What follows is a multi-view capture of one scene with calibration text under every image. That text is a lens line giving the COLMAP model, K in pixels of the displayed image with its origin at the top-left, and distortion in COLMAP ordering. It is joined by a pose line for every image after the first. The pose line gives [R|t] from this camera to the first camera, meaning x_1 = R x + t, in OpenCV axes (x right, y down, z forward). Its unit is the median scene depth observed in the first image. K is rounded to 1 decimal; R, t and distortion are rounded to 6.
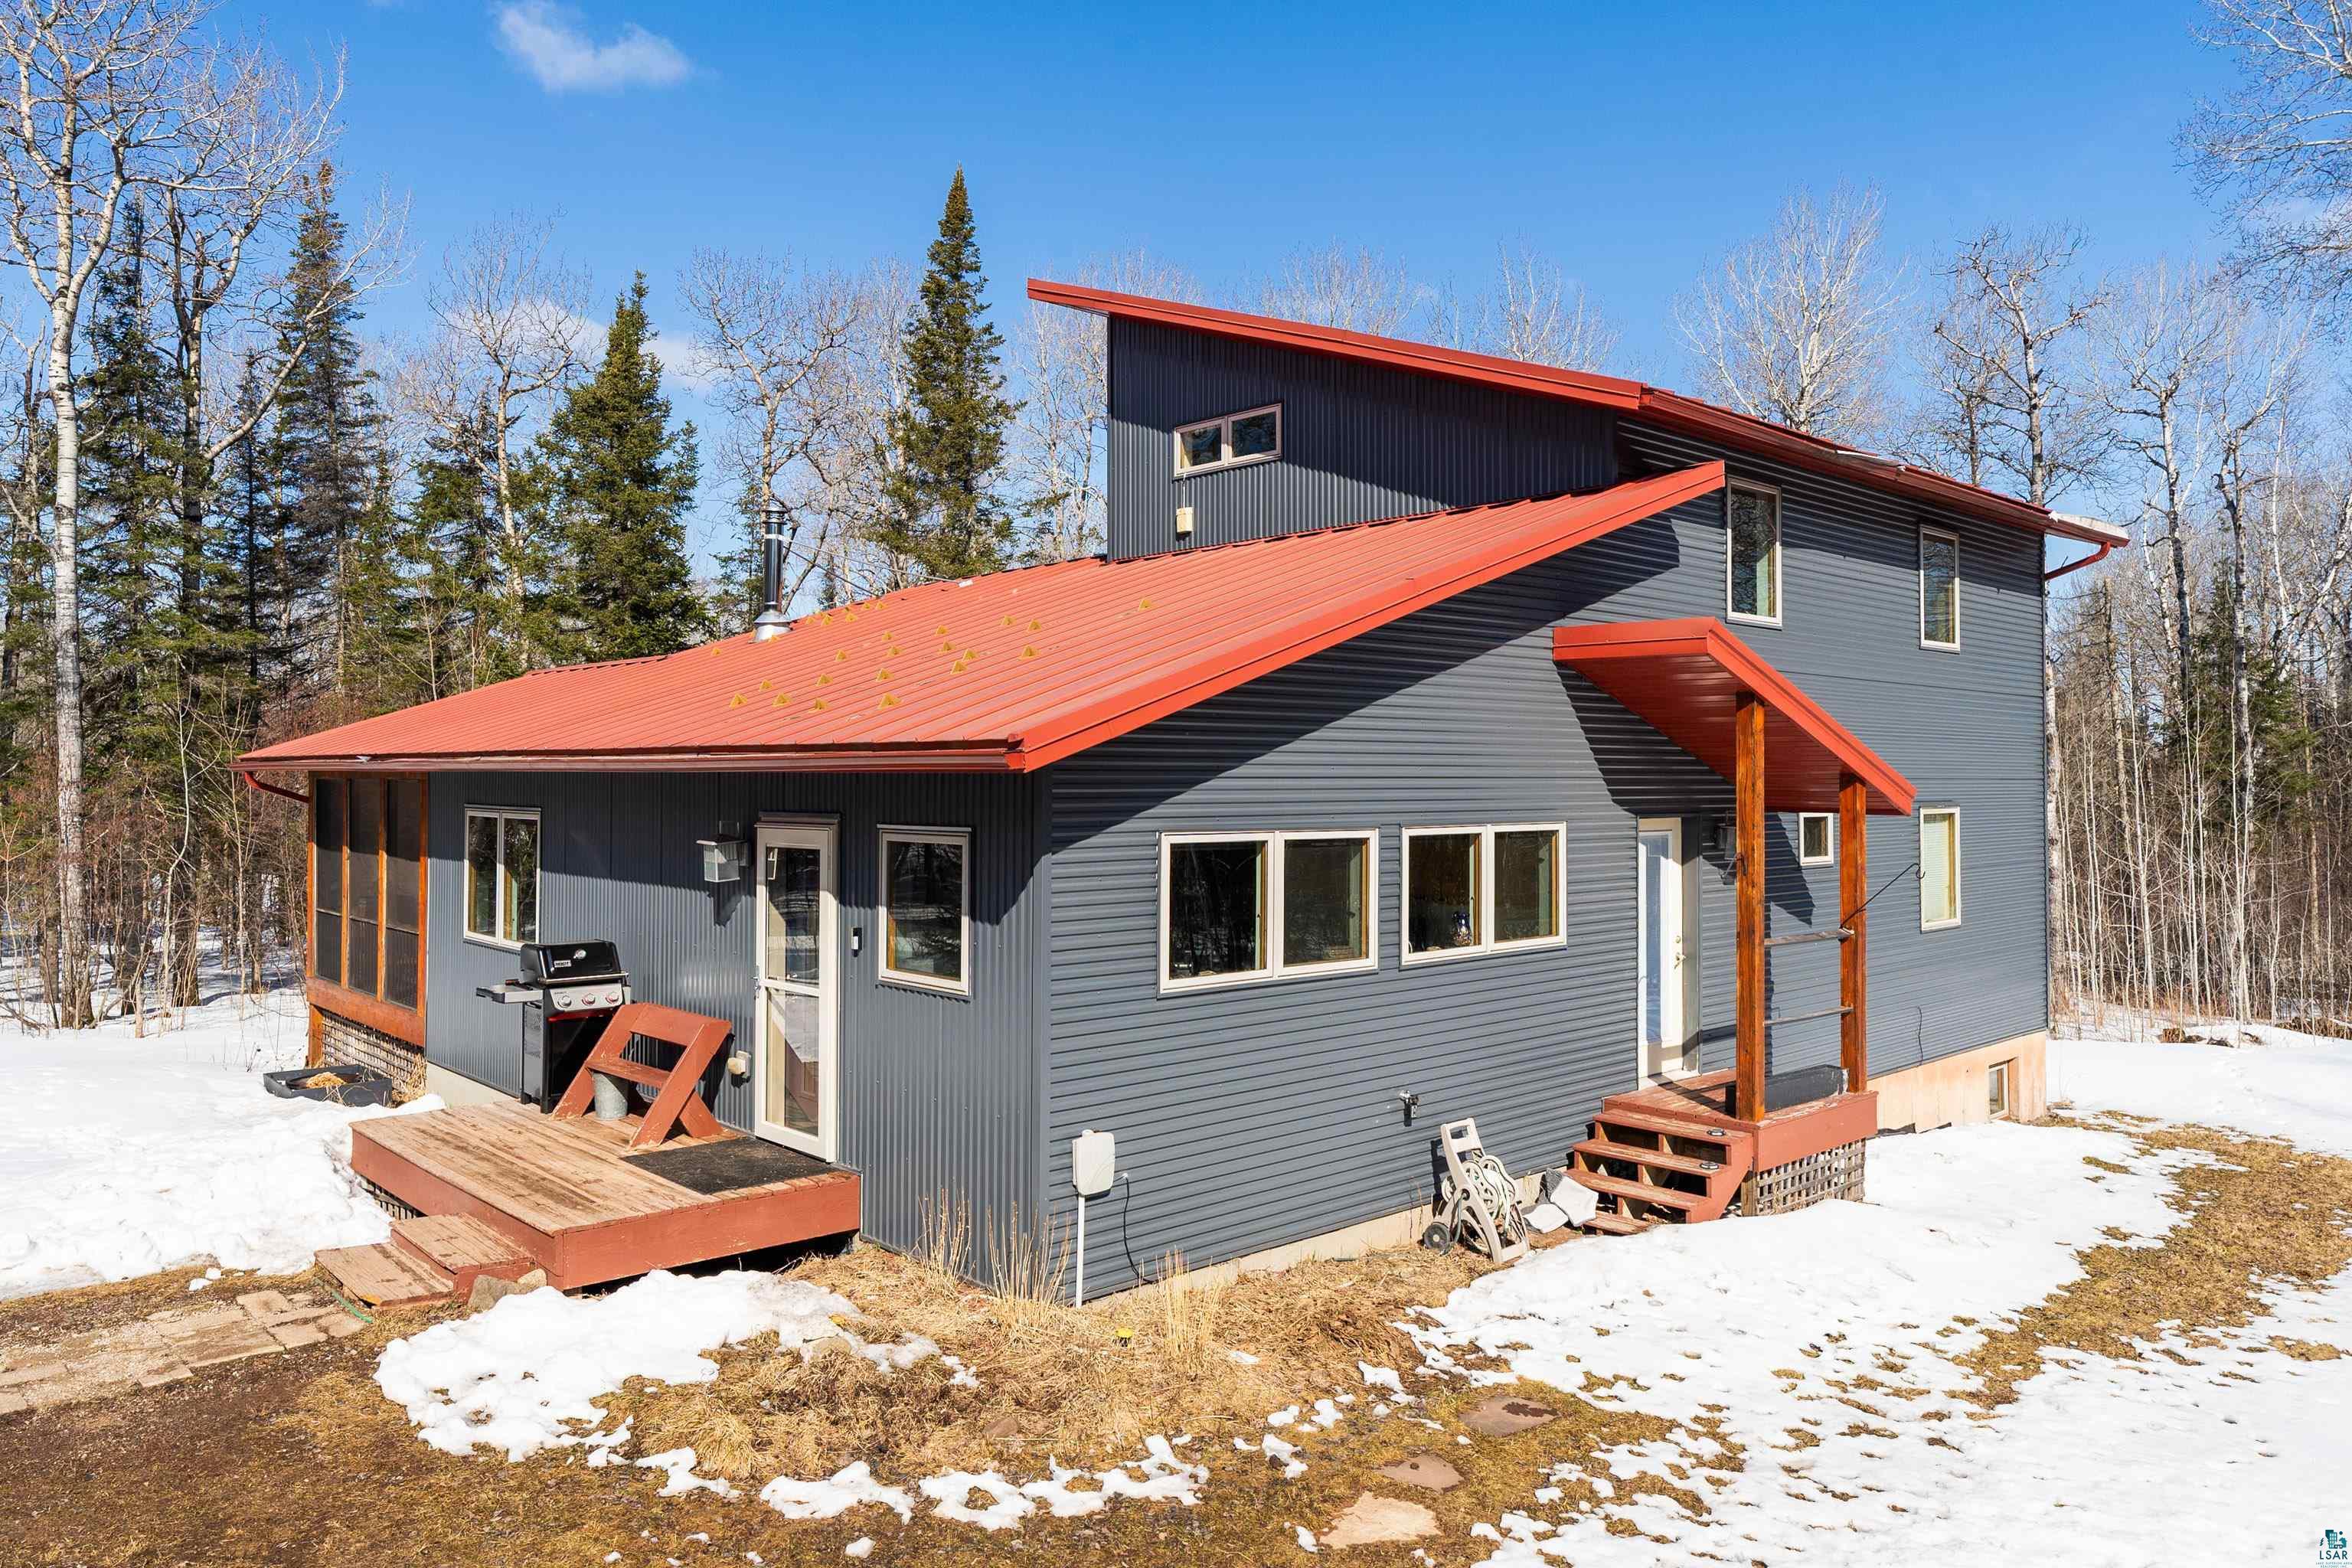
lens RADIAL K [[1594.2, 0, 1311.0], [0, 1594.2, 729.3], [0, 0, 1]] dist [0.001259, 0.000757]
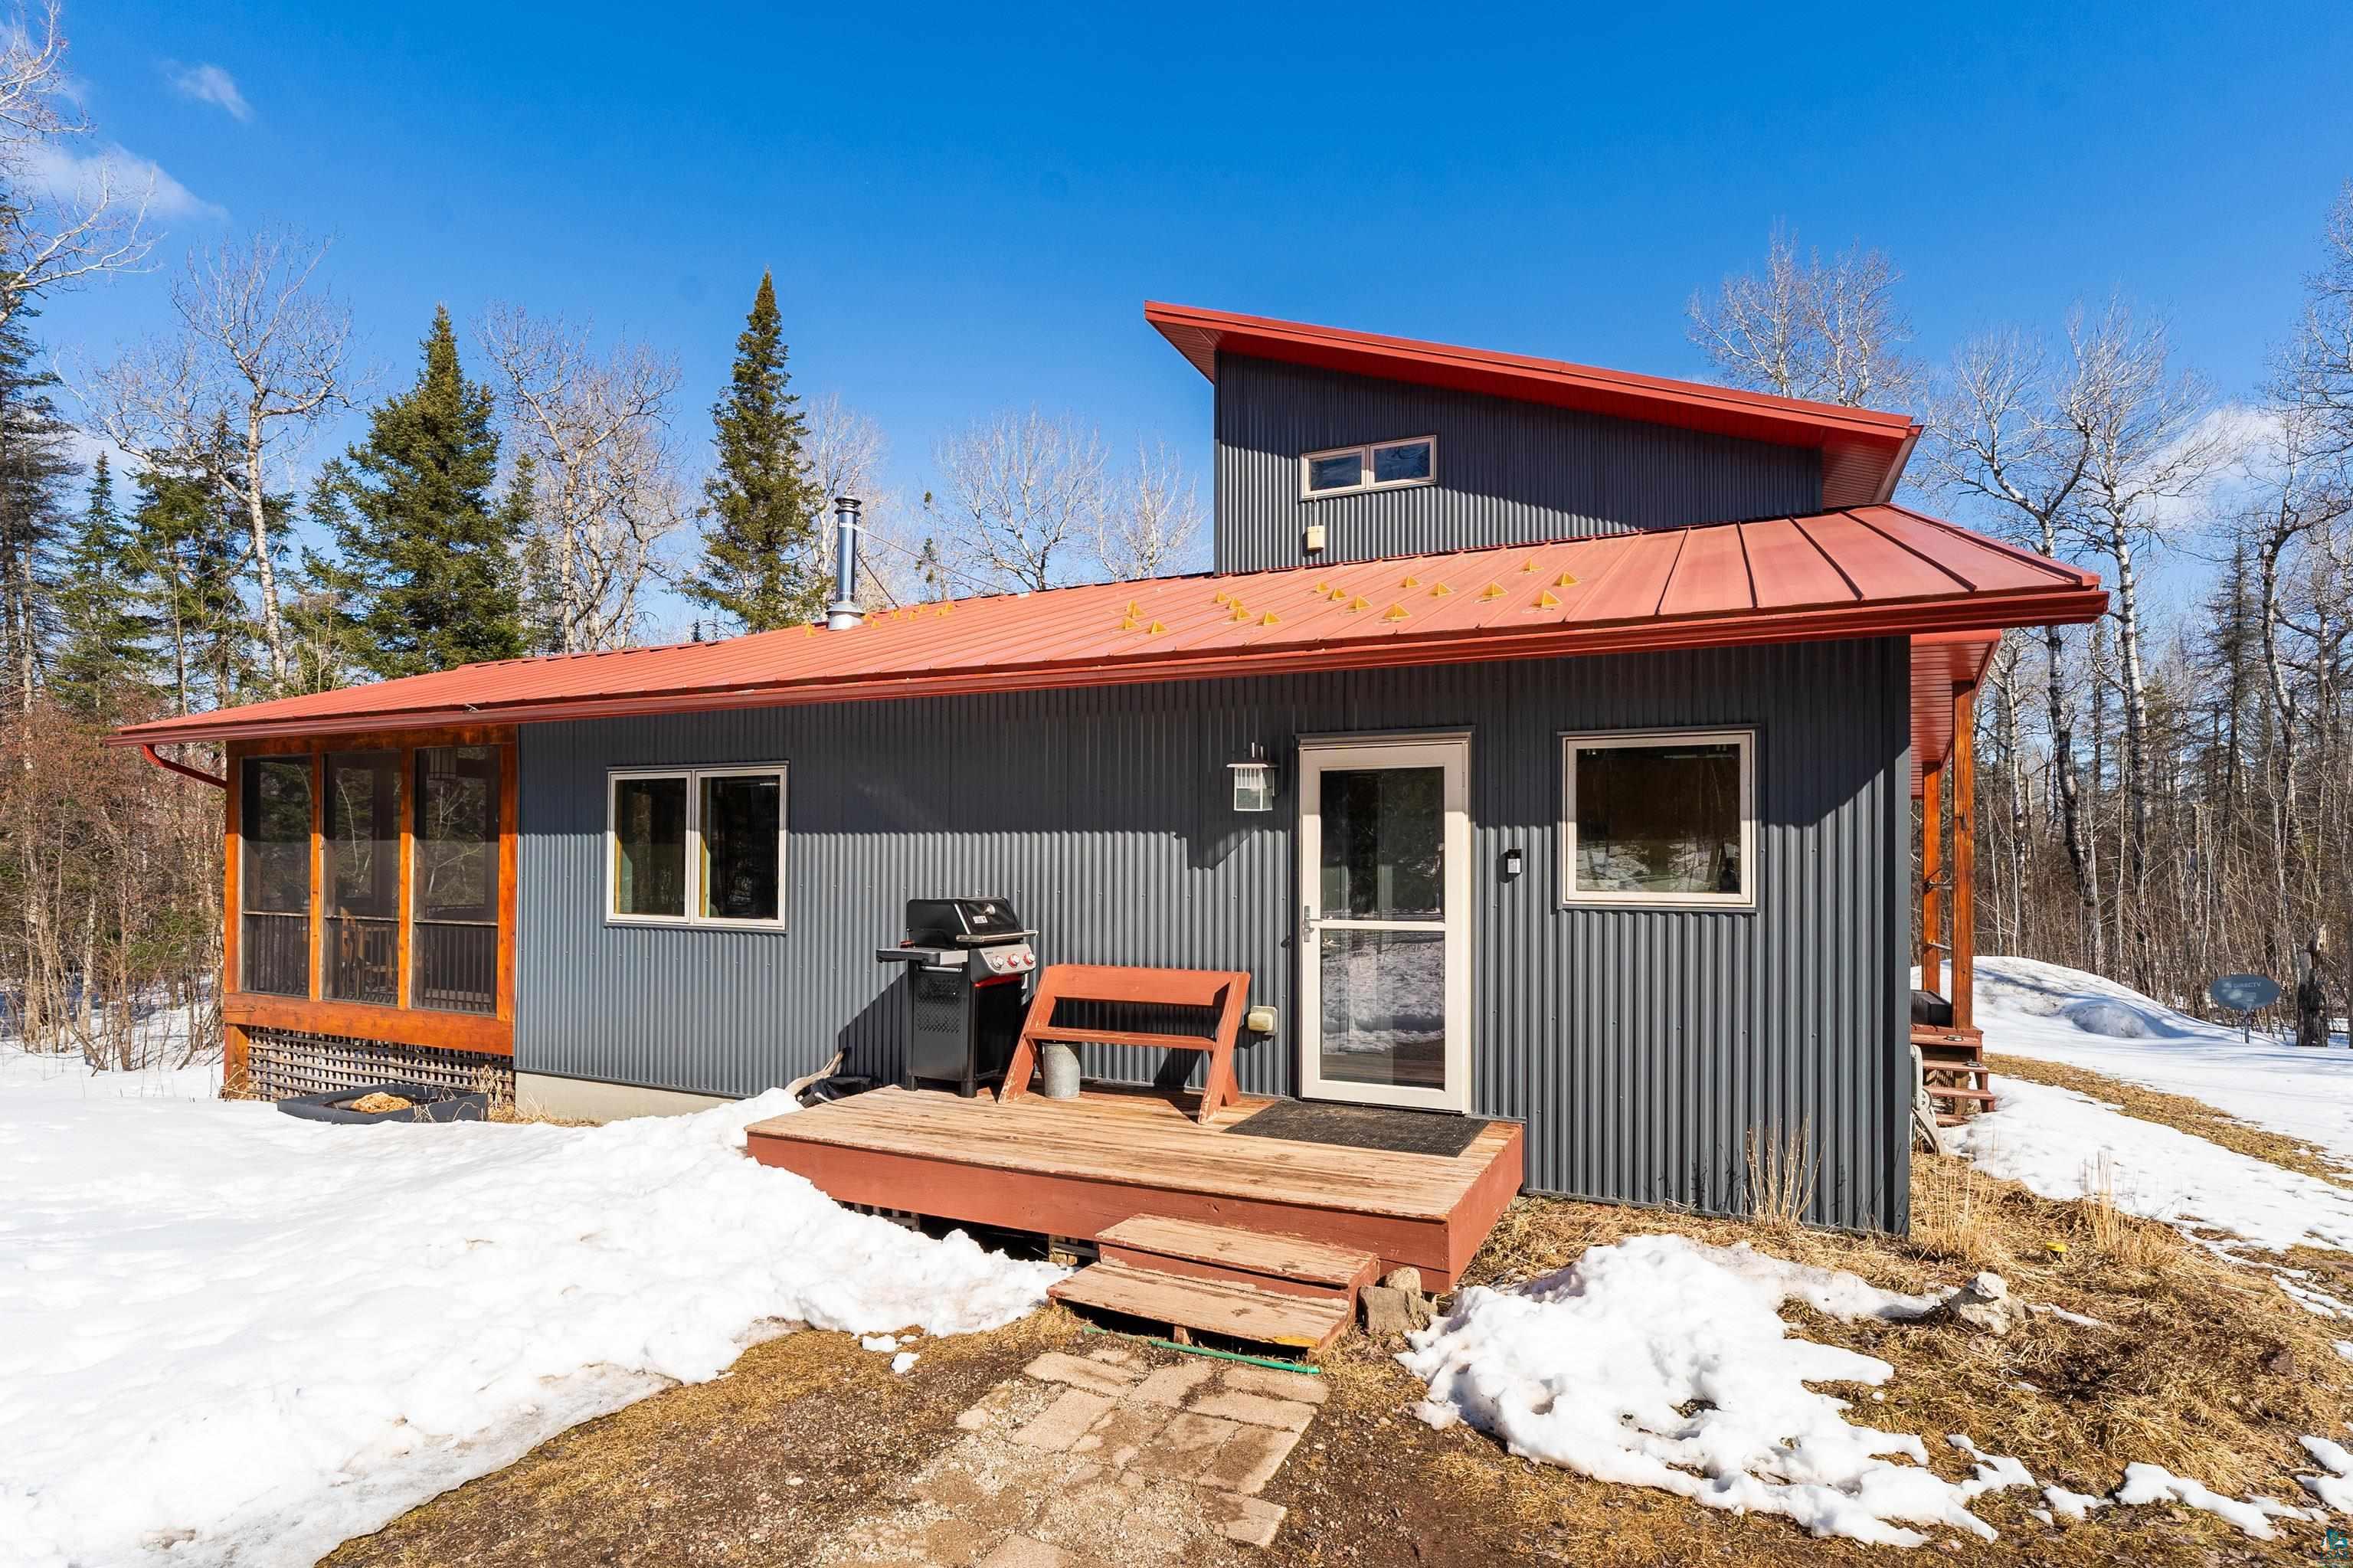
lens RADIAL K [[1116.7, 0, 1224.3], [0, 1116.7, 840.4], [0, 0, 1]] dist [-0.003739, 0.000889]
pose [[0.927579, 0.009678, 0.373501, -0.563491], [-0.013400, 0.999883, 0.007371, 0.098083], [-0.373386, -0.011842, 0.927601, 0.401009]]
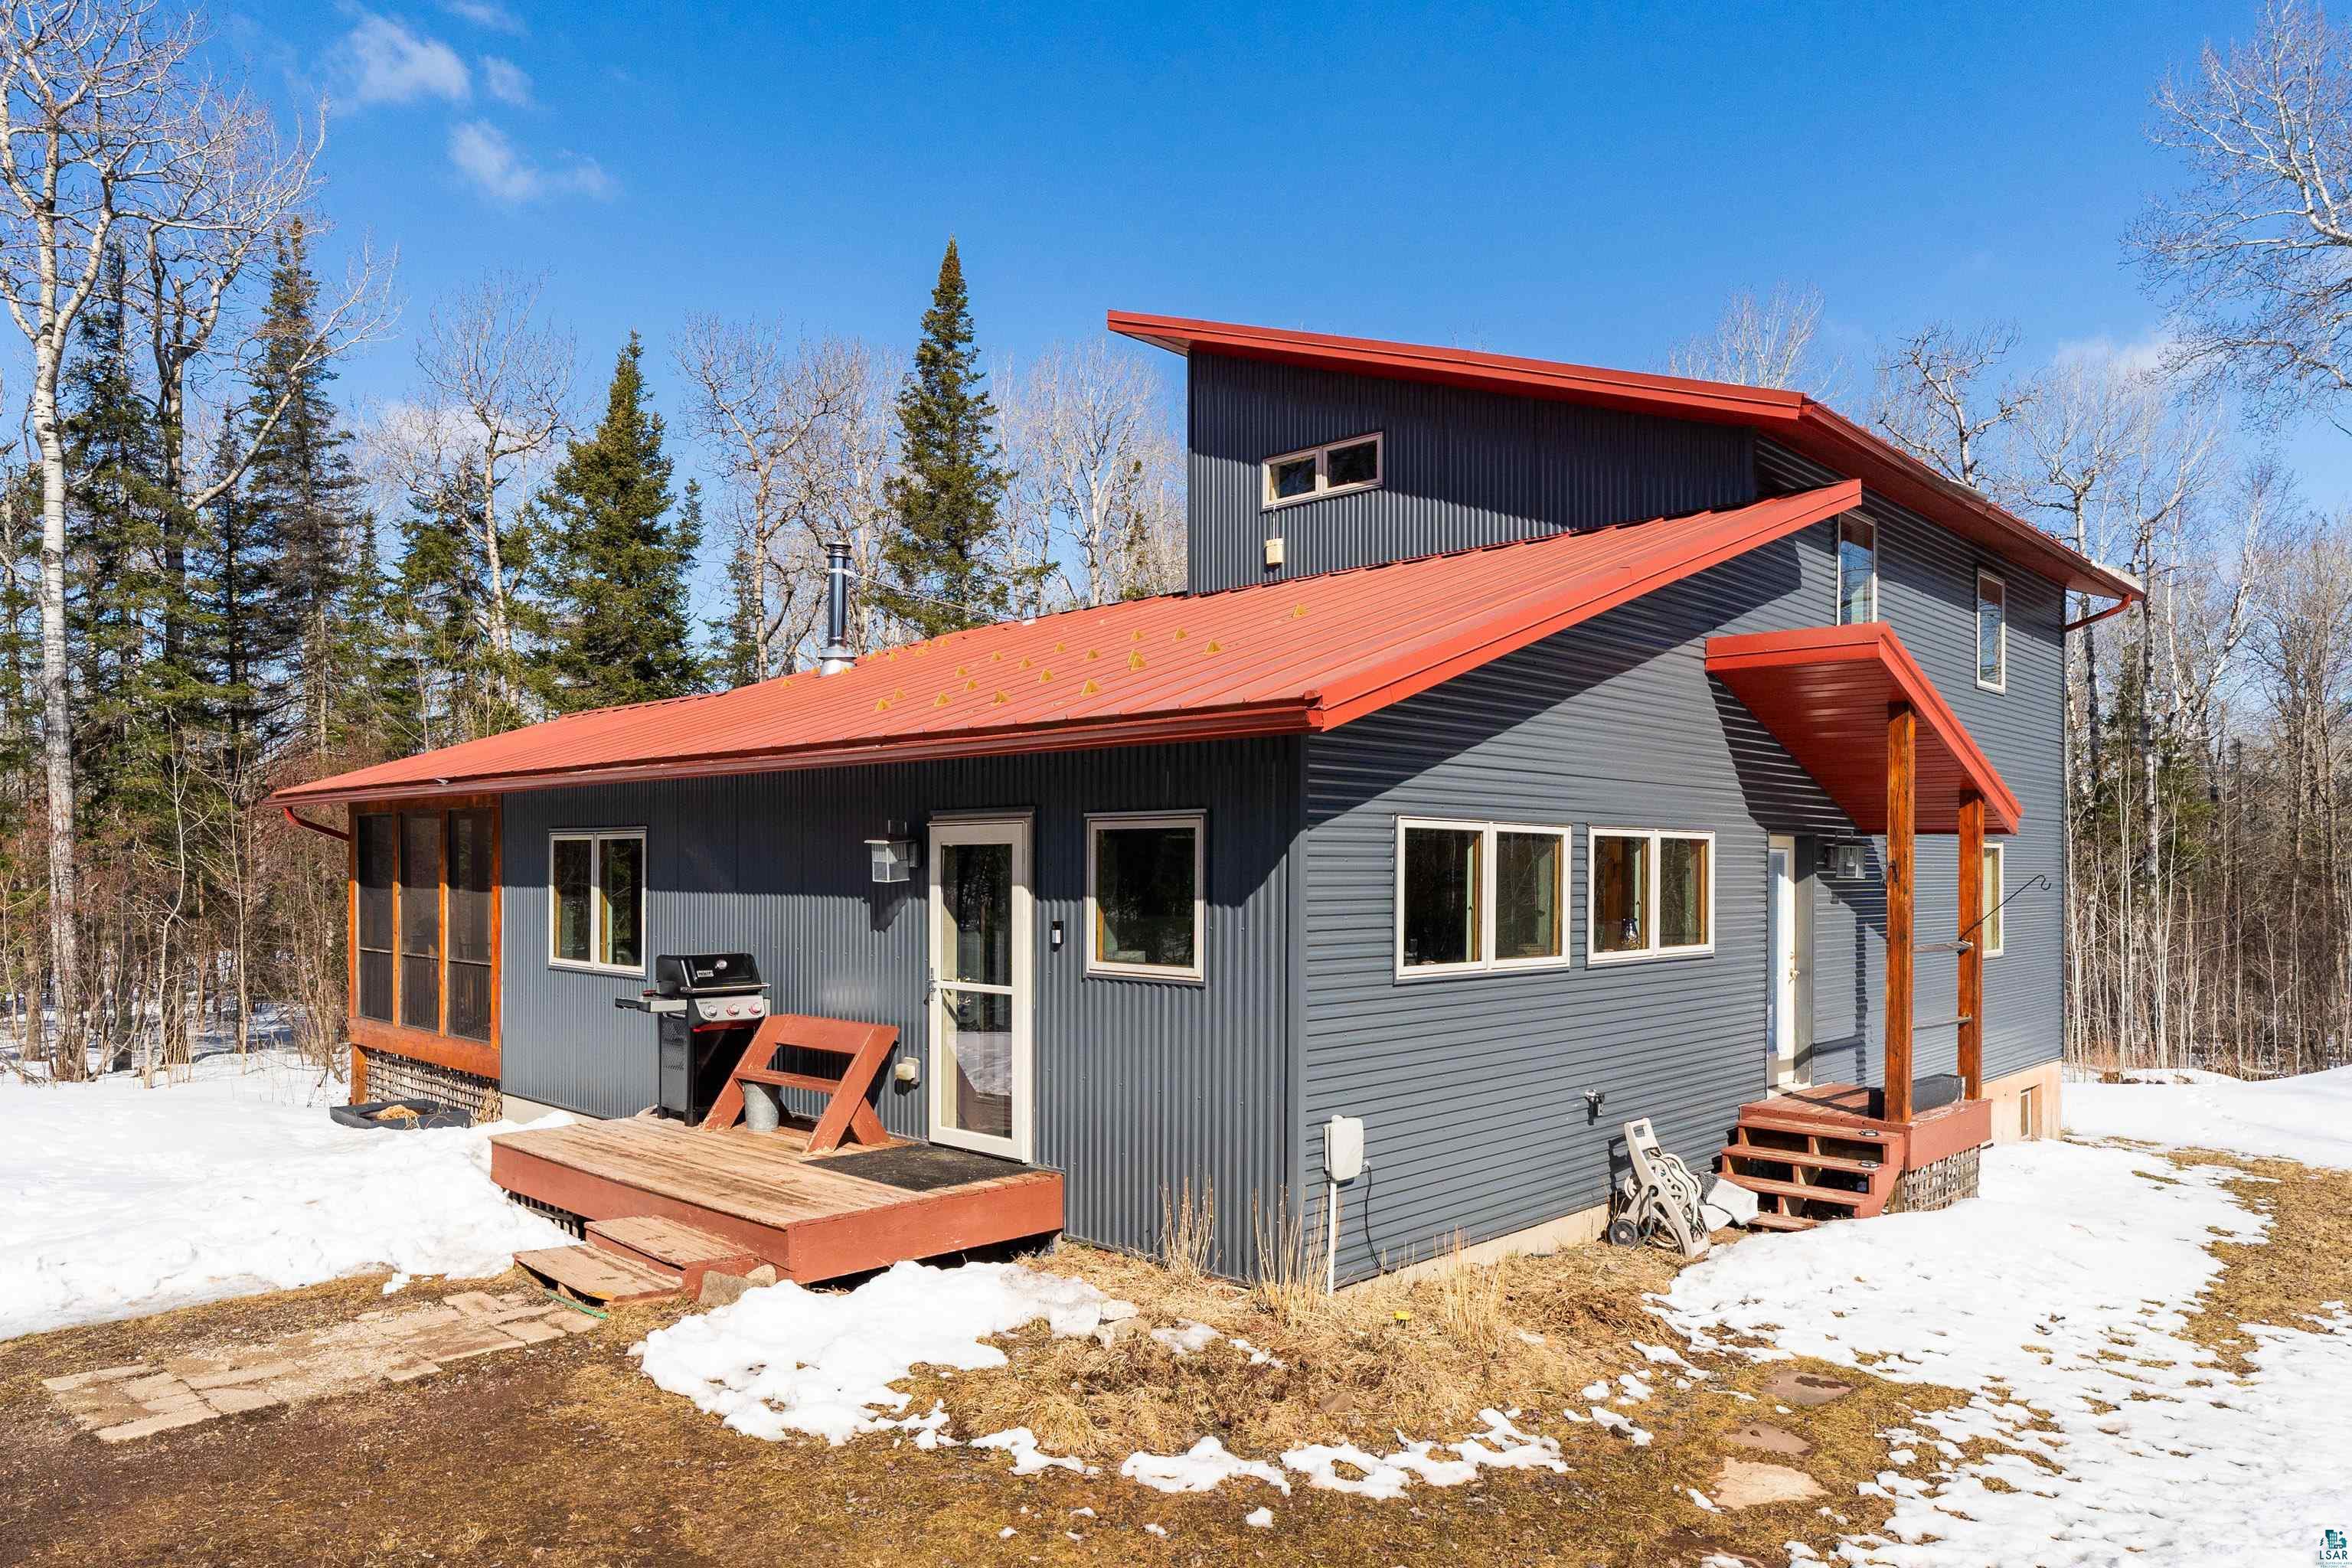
lens RADIAL K [[1502.9, 0, 1294.5], [0, 1502.9, 857.7], [0, 0, 1]] dist [-0.000349, 0.000142]
pose [[0.998046, 0.001740, 0.062465, -0.166445], [-0.003076, 0.999768, 0.021301, 0.055213], [-0.062413, -0.021451, 0.997820, 0.065093]]
